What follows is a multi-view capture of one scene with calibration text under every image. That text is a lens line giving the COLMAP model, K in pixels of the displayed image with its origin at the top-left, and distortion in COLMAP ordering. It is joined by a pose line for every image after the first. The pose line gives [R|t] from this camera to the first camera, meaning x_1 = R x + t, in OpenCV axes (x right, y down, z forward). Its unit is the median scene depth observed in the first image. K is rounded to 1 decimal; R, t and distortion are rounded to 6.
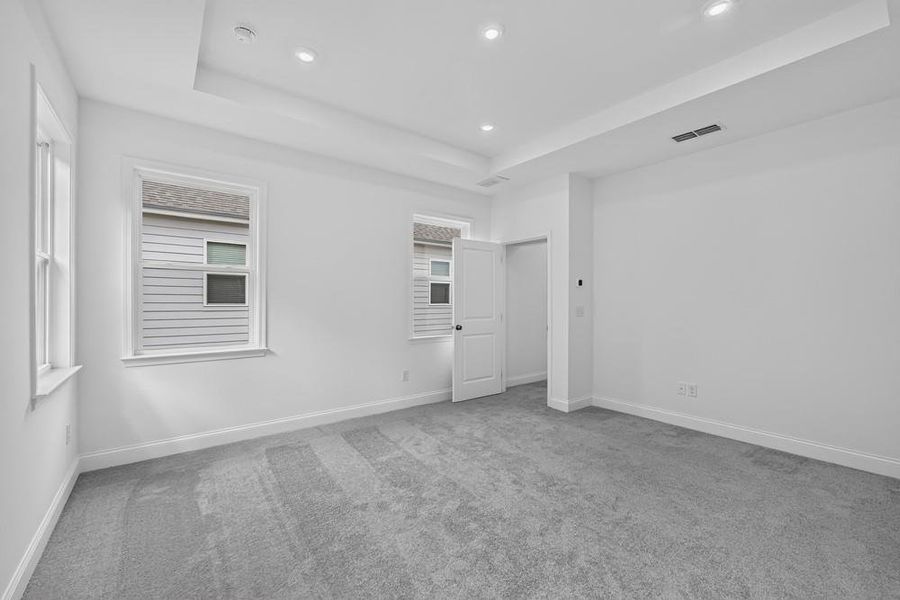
lens RADIAL K [[383.7, 0, 456.7], [0, 383.7, 302.1], [0, 0, 1]] dist [0.001898, -0.000410]
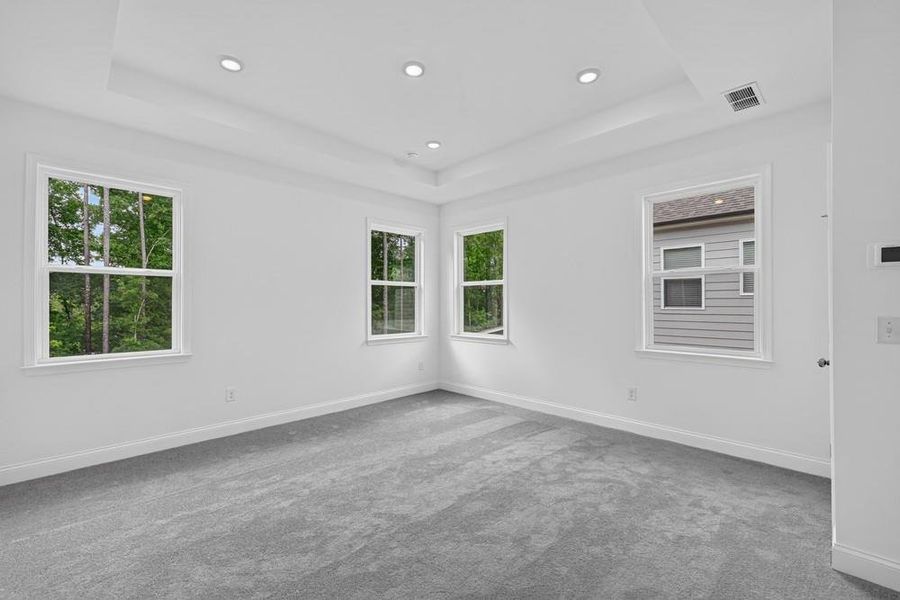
lens RADIAL K [[383.7, 0, 447.1], [0, 383.7, 305.3], [0, 0, 1]] dist [0.001898, -0.000410]
pose [[0.092405, -0.000014, -0.995722, 0.693590], [-0.000683, 1.000000, -0.000077, 0.000034], [0.995721, 0.000687, 0.092405, 0.557285]]
